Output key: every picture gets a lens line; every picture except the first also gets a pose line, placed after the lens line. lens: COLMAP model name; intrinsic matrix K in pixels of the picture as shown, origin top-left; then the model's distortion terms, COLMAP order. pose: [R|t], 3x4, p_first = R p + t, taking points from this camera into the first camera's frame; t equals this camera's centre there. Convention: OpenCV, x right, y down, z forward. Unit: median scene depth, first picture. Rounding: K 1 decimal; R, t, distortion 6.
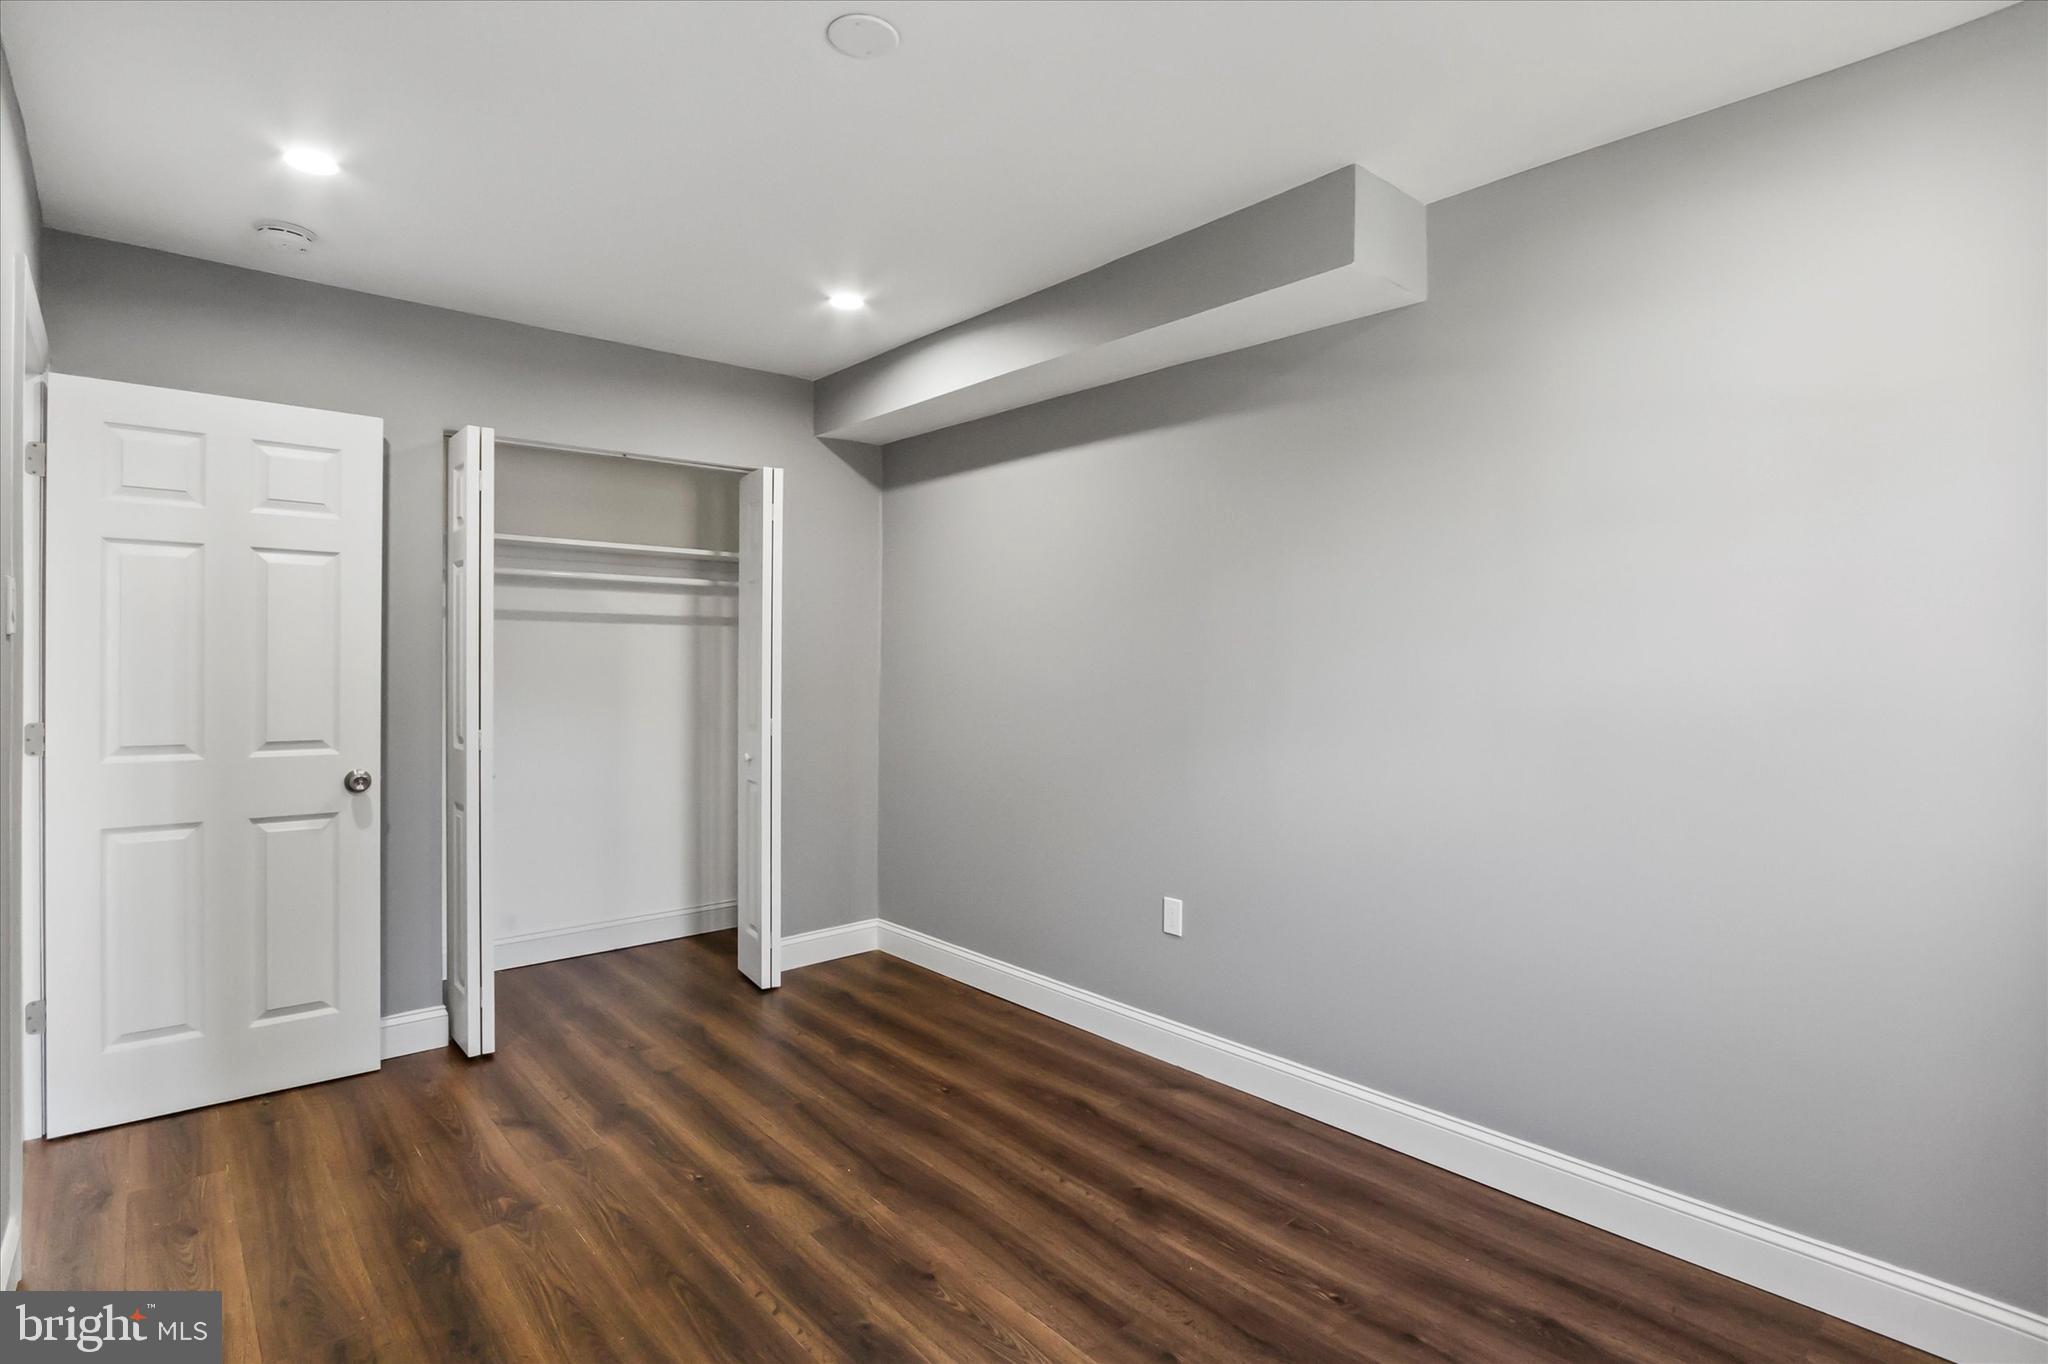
lens RADIAL K [[1015.3, 0, 1039.7], [0, 1015.3, 660.9], [0, 0, 1]] dist [-0.027391, 0.000190]
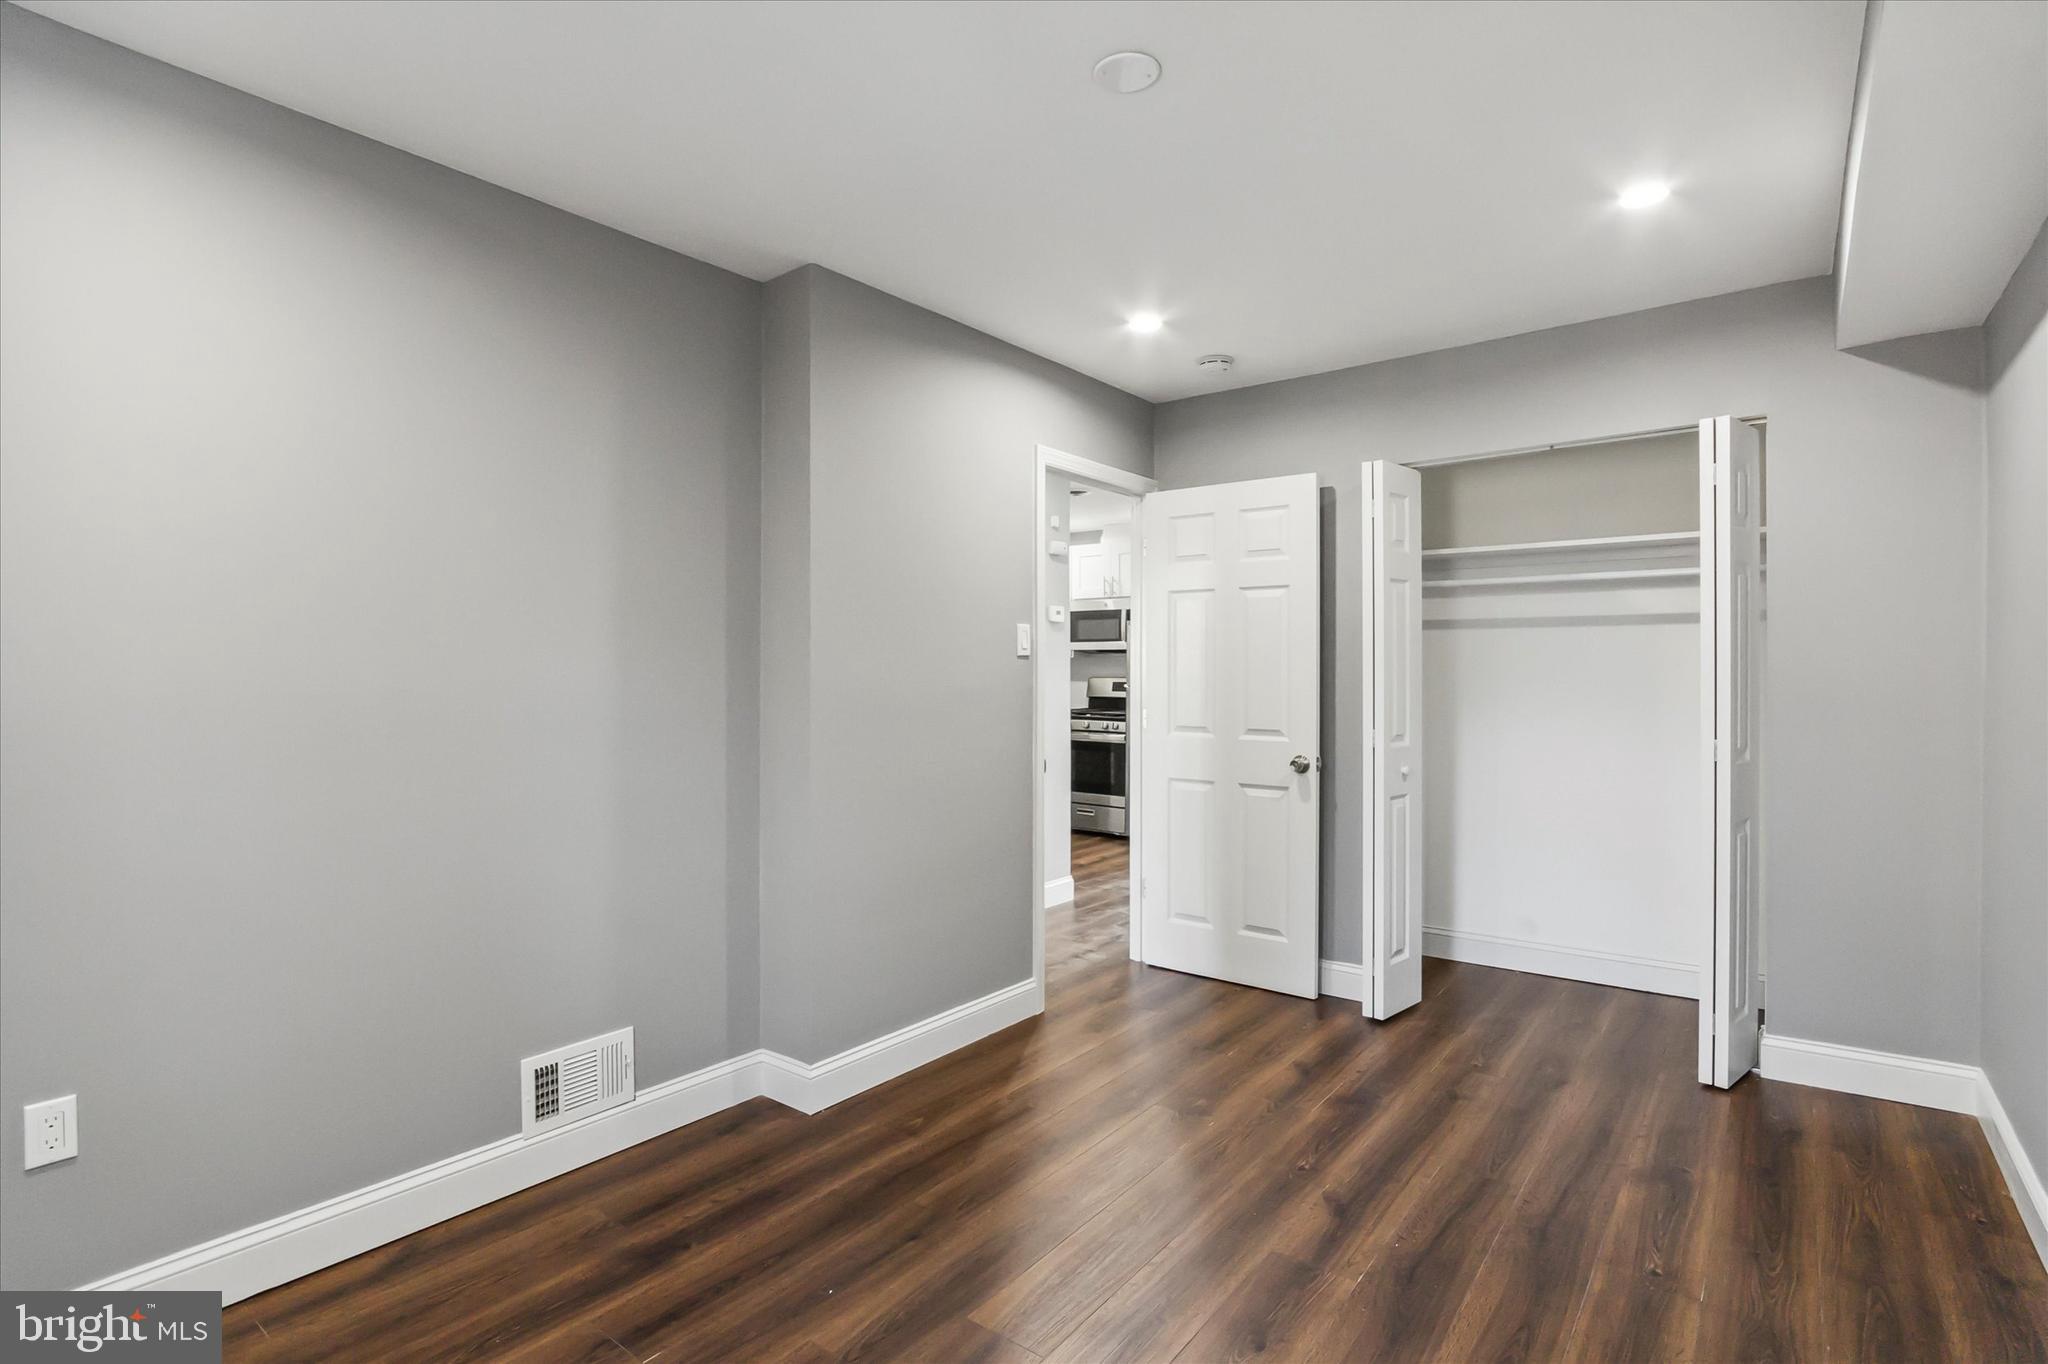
lens RADIAL K [[994.5, 0, 1024.0], [0, 994.5, 682.0], [0, 0, 1]] dist [-0.003018, 0.000335]
pose [[0.185747, 0.003674, -0.982591, 0.526805], [0.002996, 0.999986, 0.004306, 0.010564], [0.982593, -0.003744, 0.185734, 0.460314]]
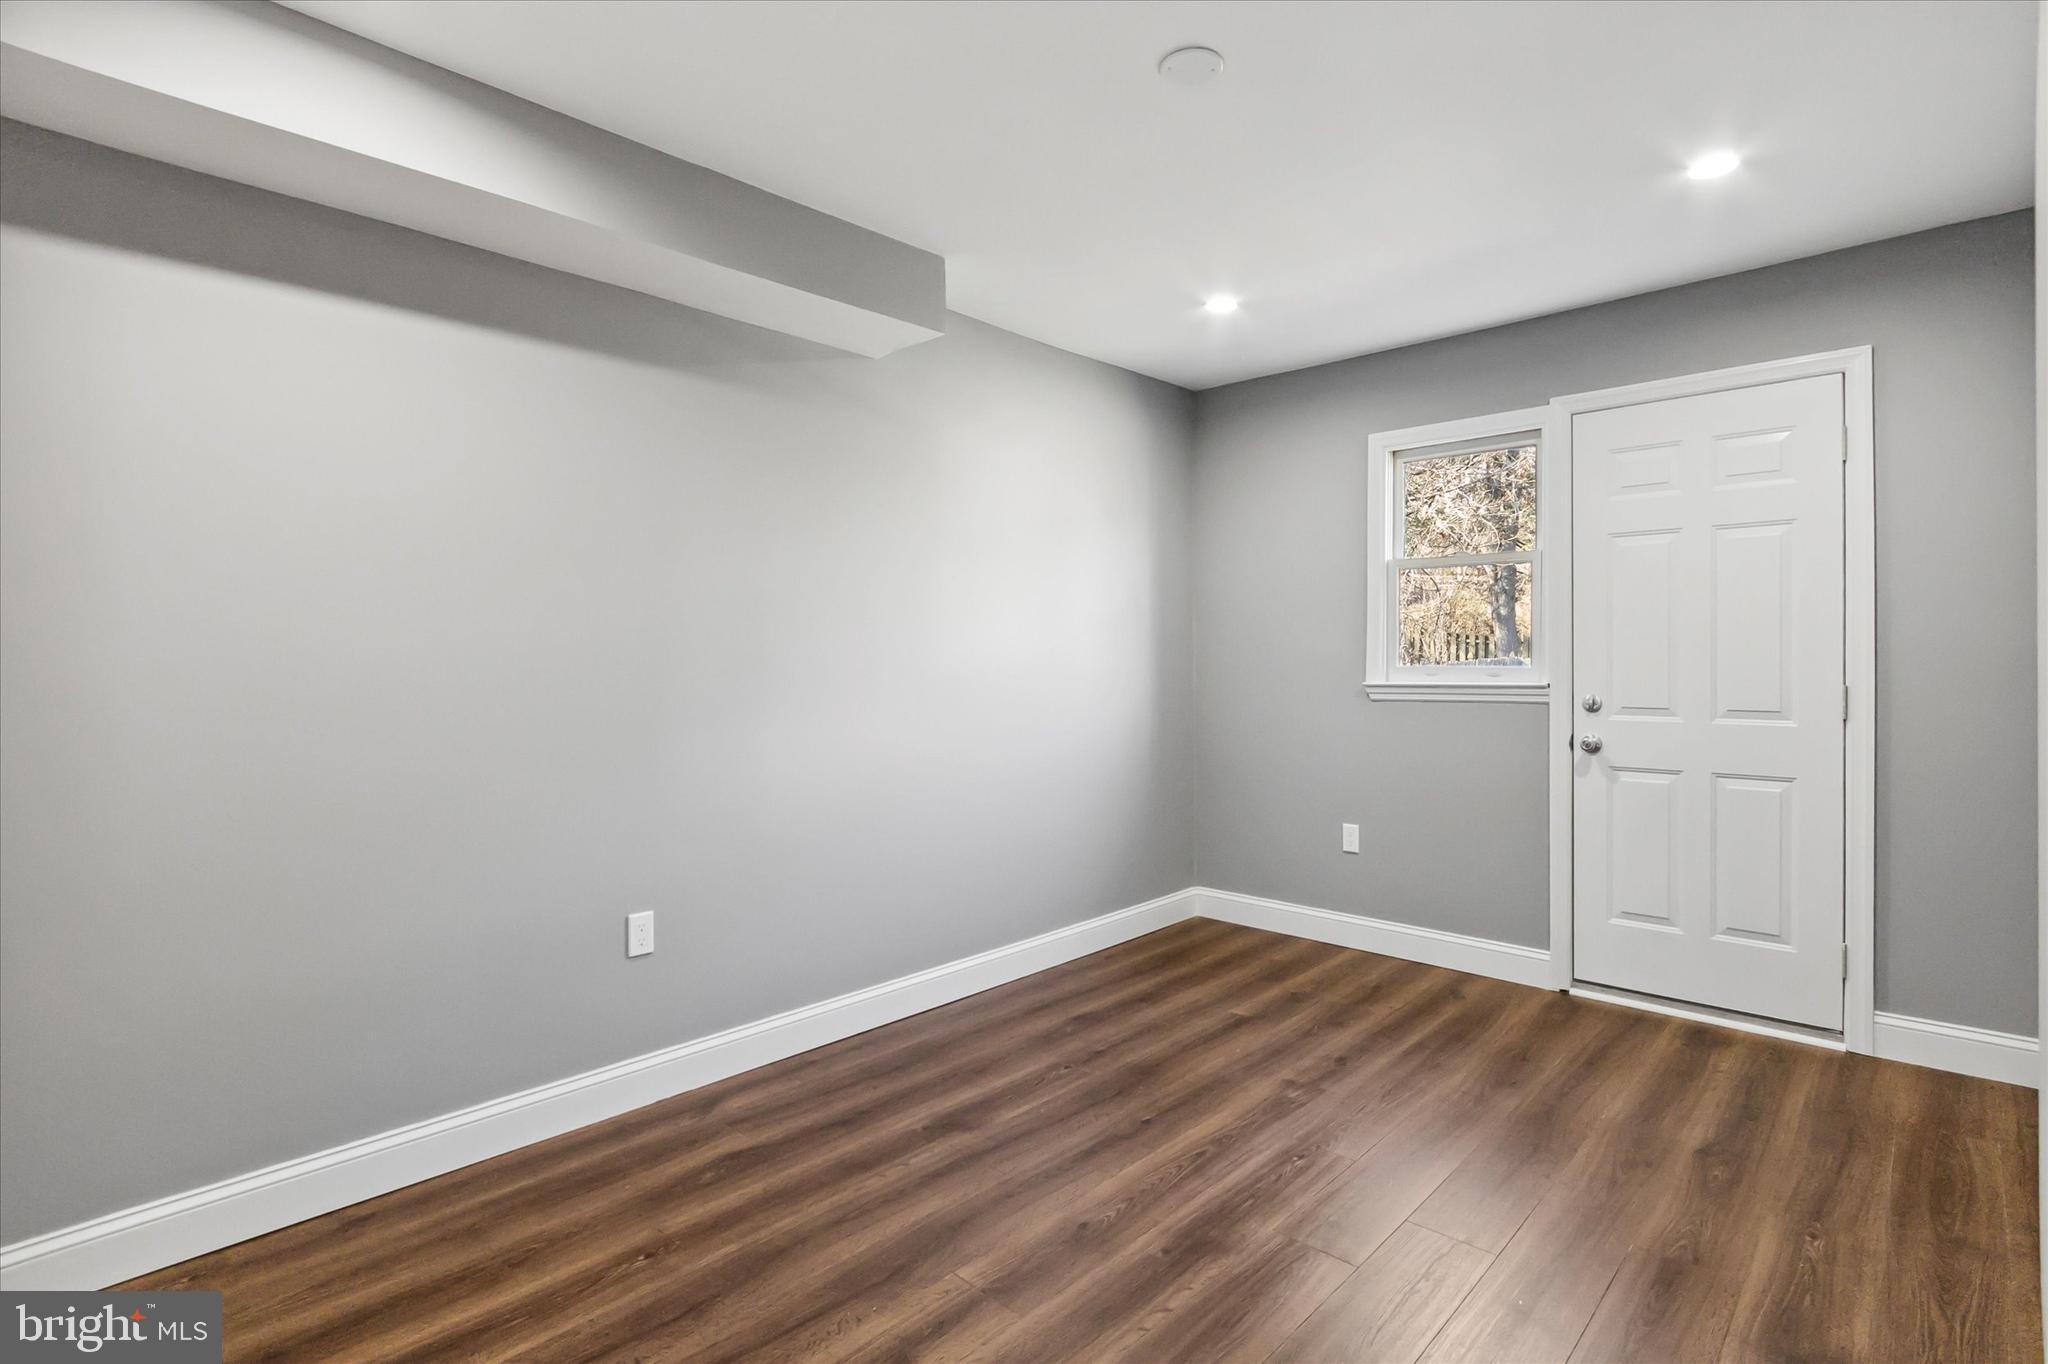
lens RADIAL K [[996.0, 0, 1026.5], [0, 996.0, 639.6], [0, 0, 1]] dist [-0.010012, 0.000015]
pose [[-0.086587, 0.012425, 0.996167, -0.826948], [0.001959, 0.999922, -0.012302, 0.016781], [-0.996242, 0.000886, -0.086605, 0.839069]]
